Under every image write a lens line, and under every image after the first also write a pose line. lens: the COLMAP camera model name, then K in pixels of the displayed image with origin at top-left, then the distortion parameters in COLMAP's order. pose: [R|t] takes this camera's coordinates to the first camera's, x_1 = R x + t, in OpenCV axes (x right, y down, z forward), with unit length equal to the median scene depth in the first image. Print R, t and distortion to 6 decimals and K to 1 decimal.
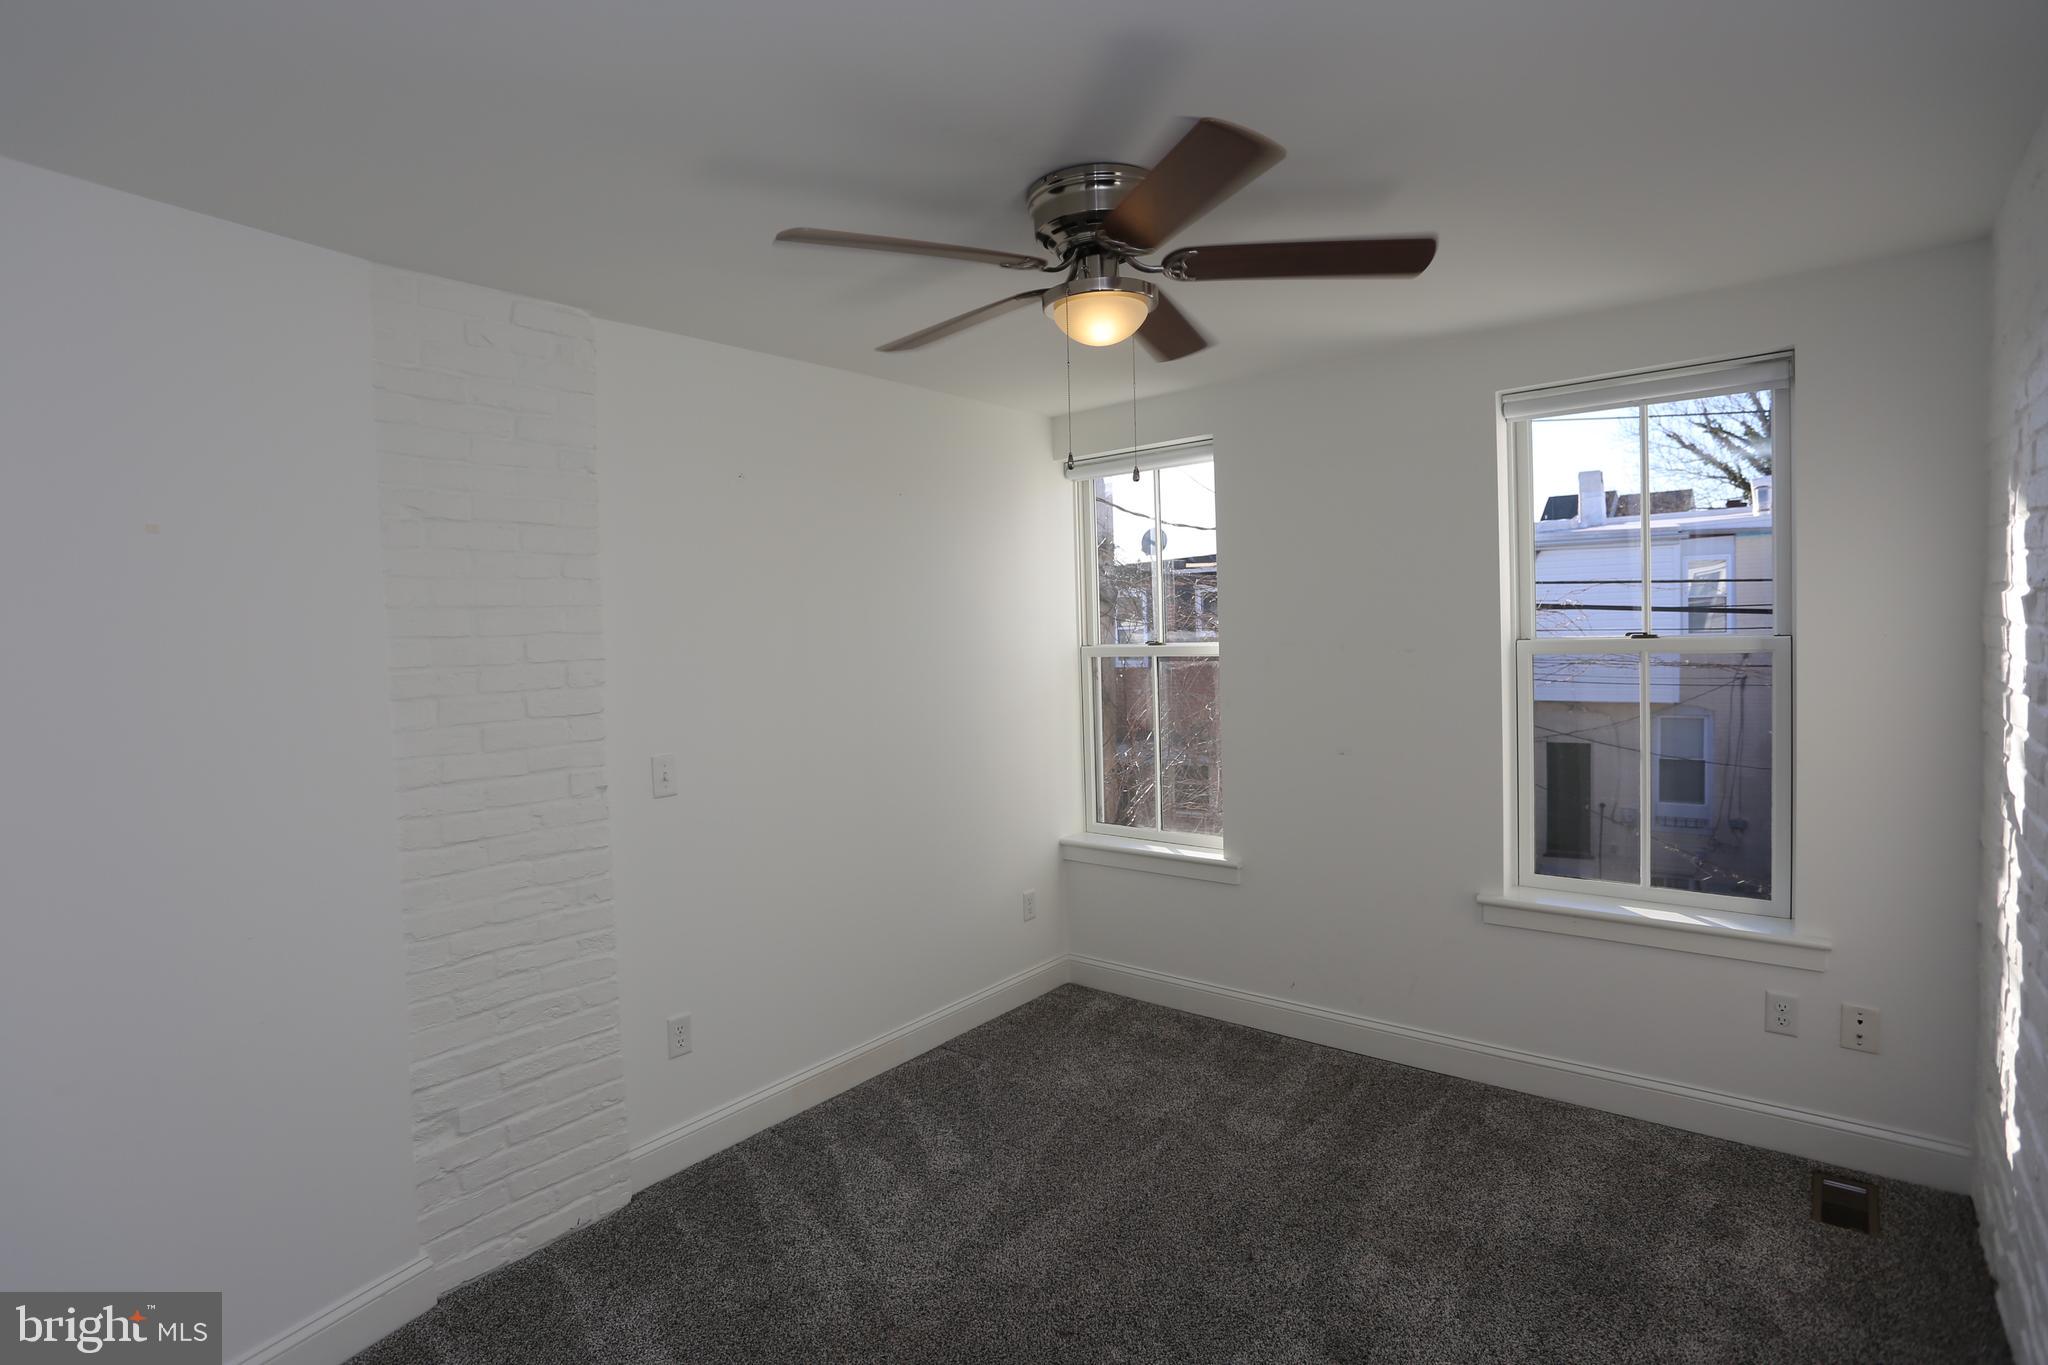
lens RADIAL K [[994.2, 0, 1012.9], [0, 994.2, 677.8], [0, 0, 1]] dist [-0.078800, 0.032635]
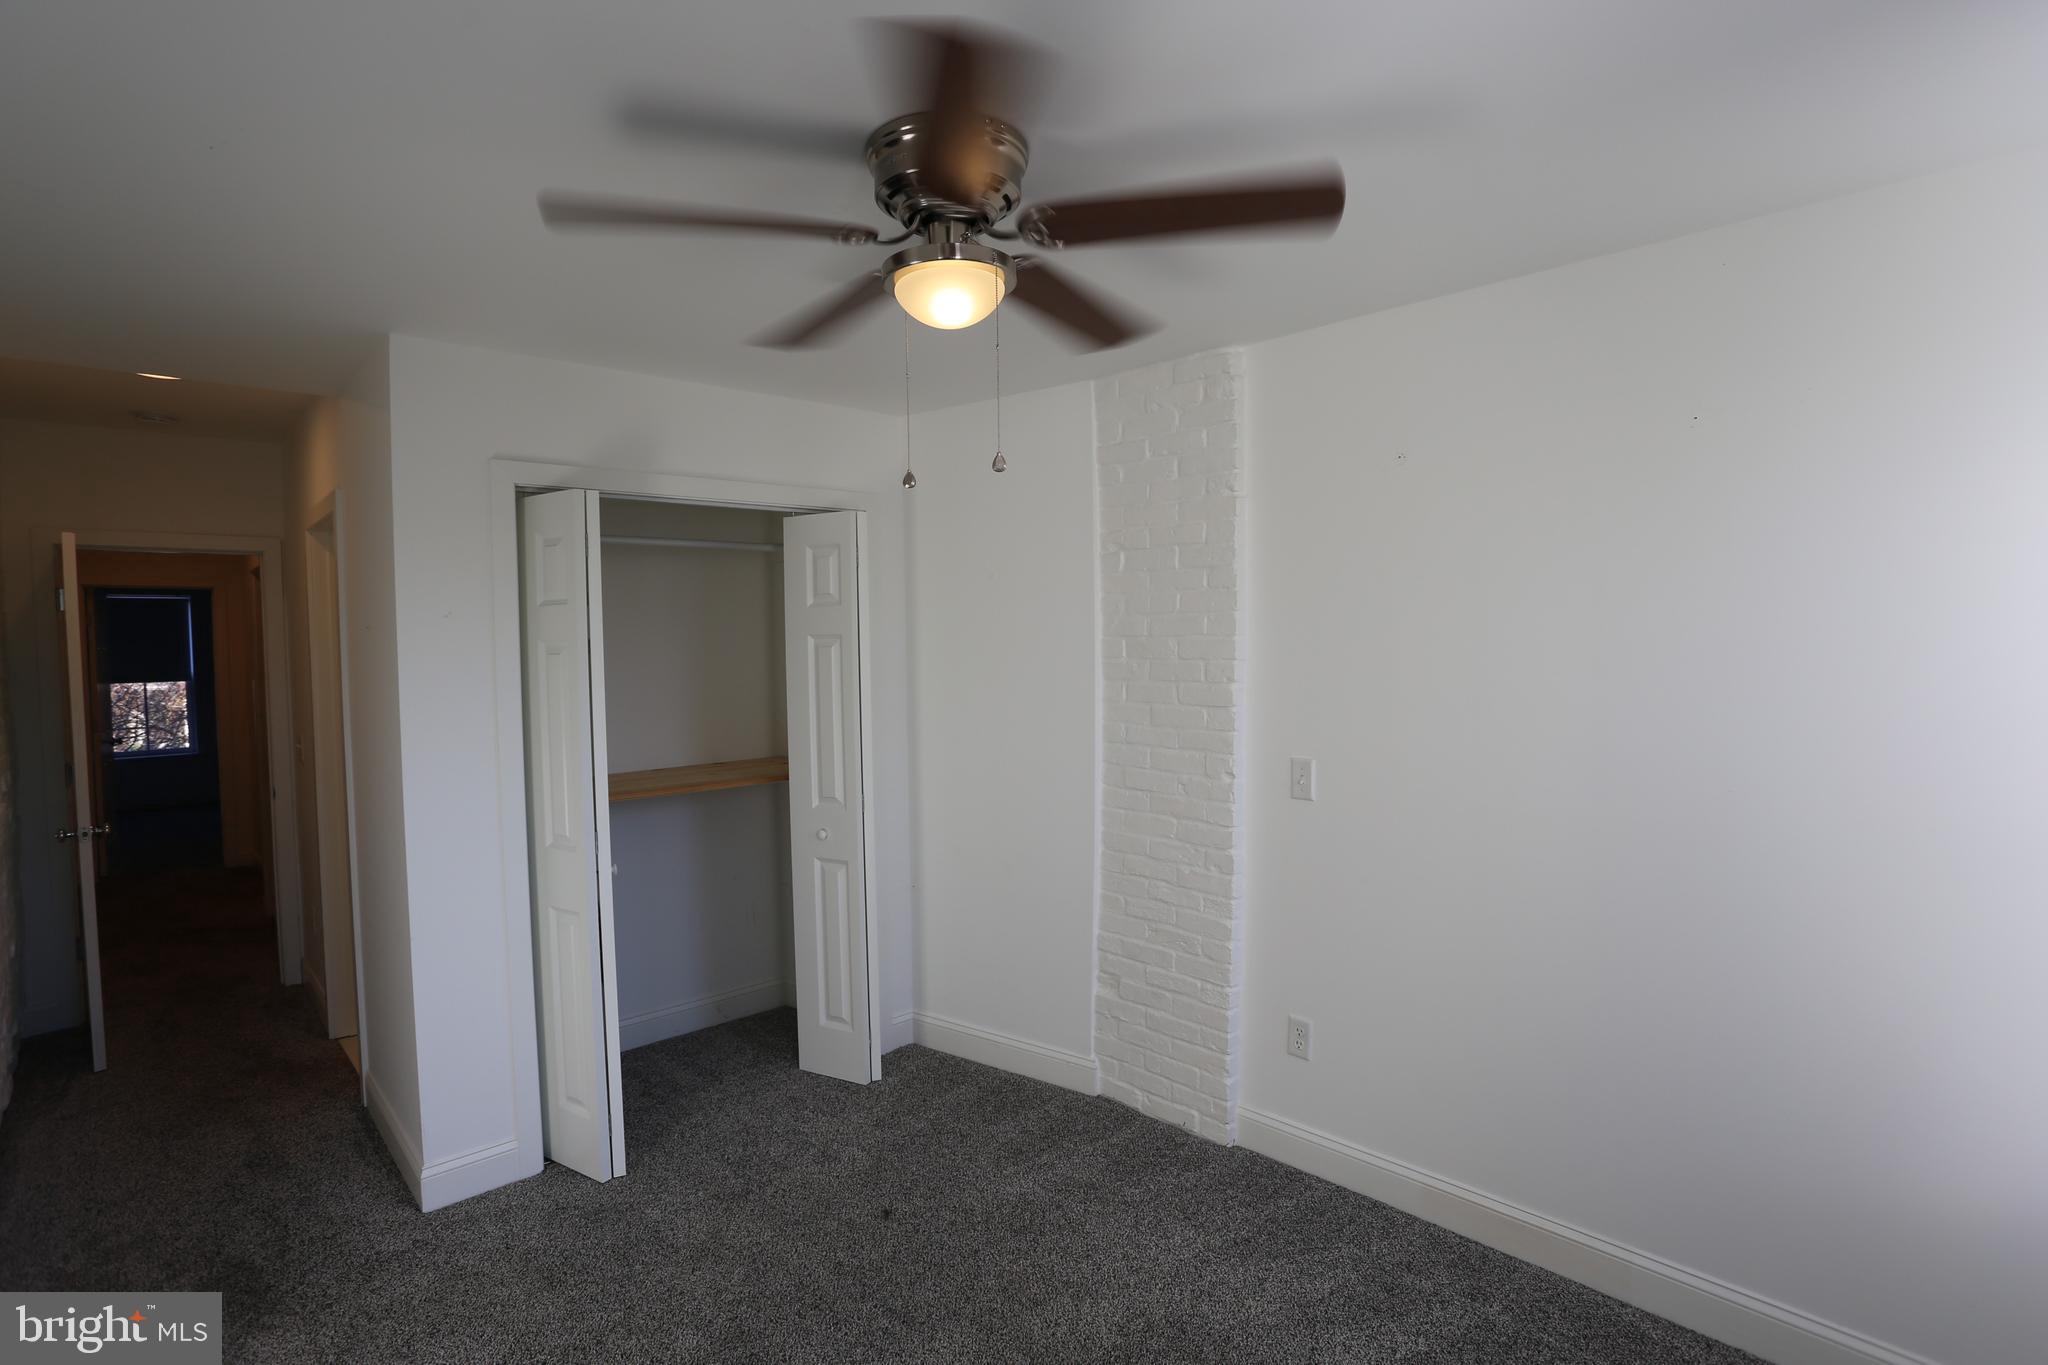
lens RADIAL K [[994.2, 0, 1012.9], [0, 994.2, 677.8], [0, 0, 1]] dist [-0.078800, 0.032635]
pose [[-0.139854, 0.066450, -0.987940, 0.786178], [-0.026552, 0.997135, 0.070827, -0.077754], [0.989816, 0.036137, -0.137689, 0.974609]]
